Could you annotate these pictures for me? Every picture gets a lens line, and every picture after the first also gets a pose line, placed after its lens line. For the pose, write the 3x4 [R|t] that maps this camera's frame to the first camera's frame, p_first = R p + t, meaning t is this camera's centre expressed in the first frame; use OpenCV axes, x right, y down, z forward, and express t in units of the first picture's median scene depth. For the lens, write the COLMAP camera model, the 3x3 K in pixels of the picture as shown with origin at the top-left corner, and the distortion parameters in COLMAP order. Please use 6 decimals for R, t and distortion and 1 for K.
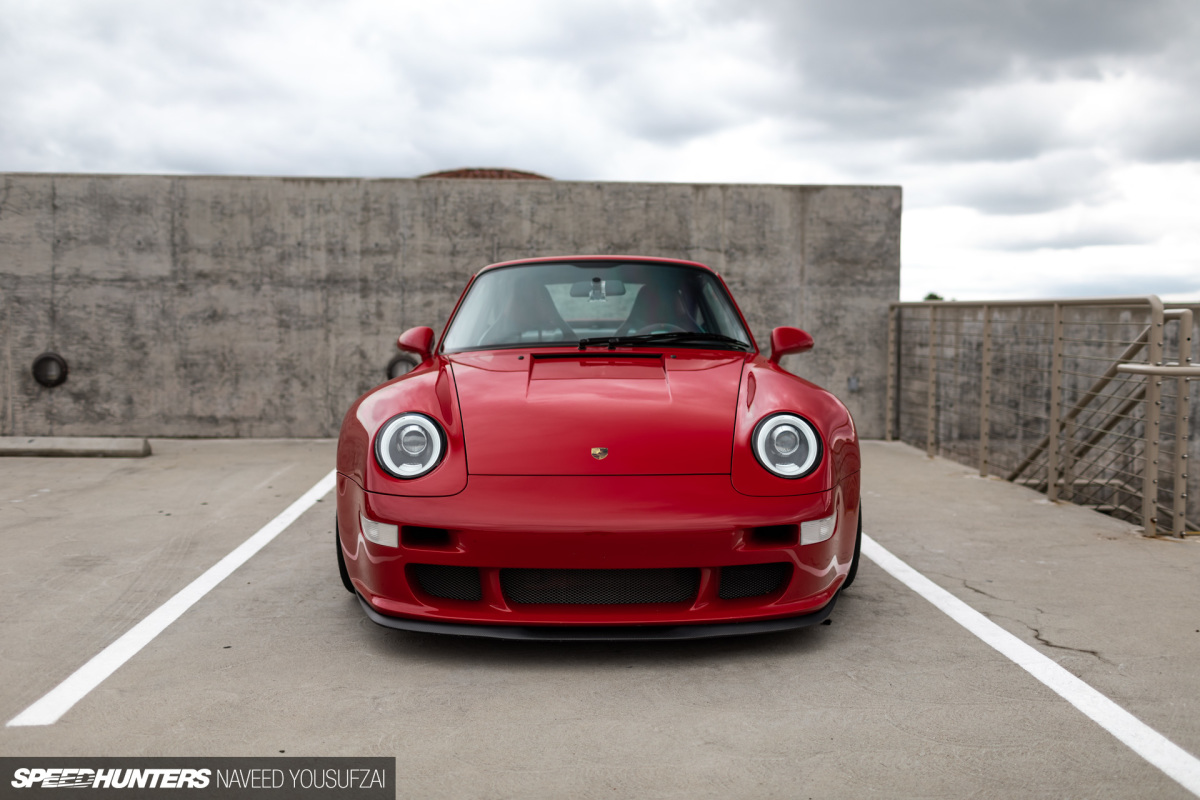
lens RADIAL K [[1170.3, 0, 600.6], [0, 1170.3, 394.6], [0, 0, 1]] dist [0.013755, 0.000000]
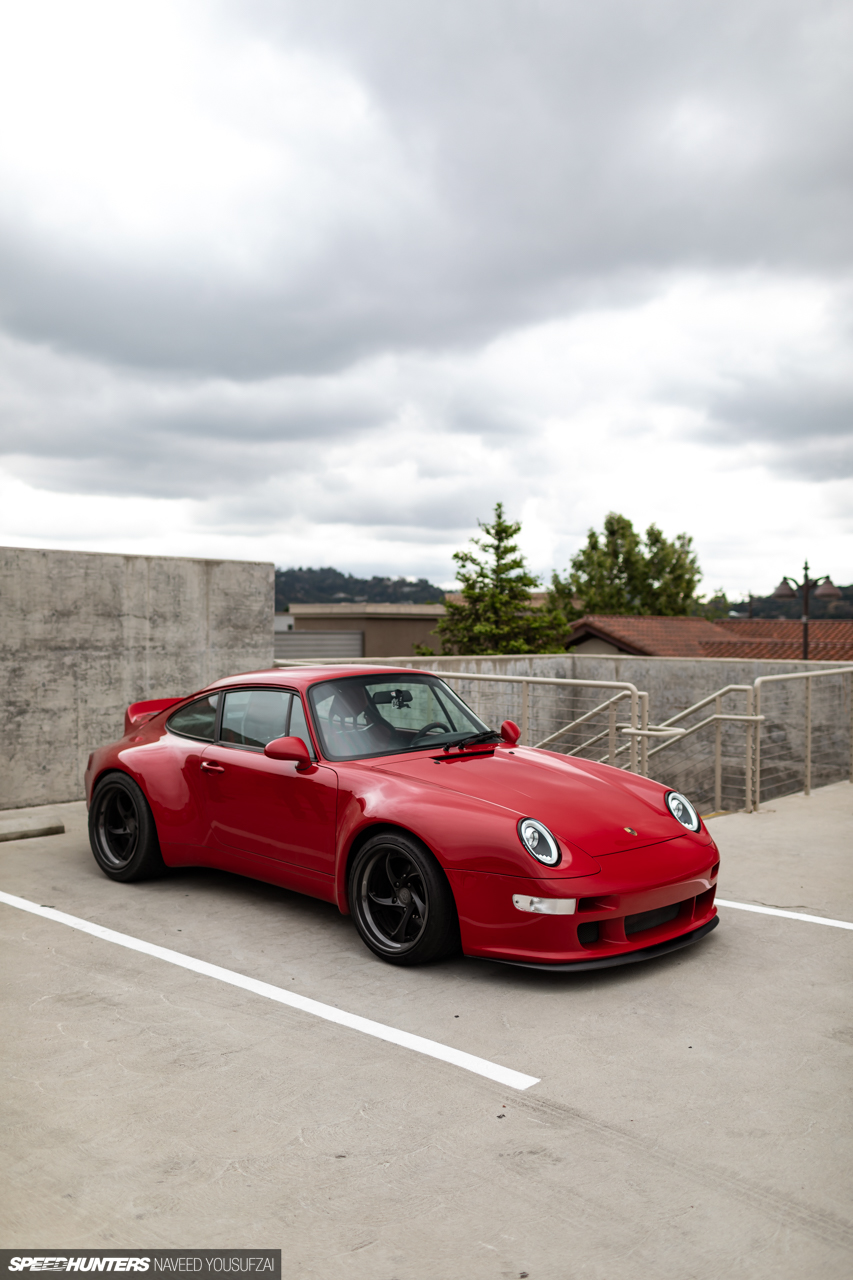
lens RADIAL K [[1248.3, 0, 430.2], [0, 1248.3, 642.9], [0, 0, 1]] dist [0.013755, 0.000000]
pose [[0.685264, -0.013902, 0.728162, -0.554036], [0.036551, 0.999214, -0.015321, -0.072690], [-0.727377, 0.037114, 0.685234, 0.026191]]
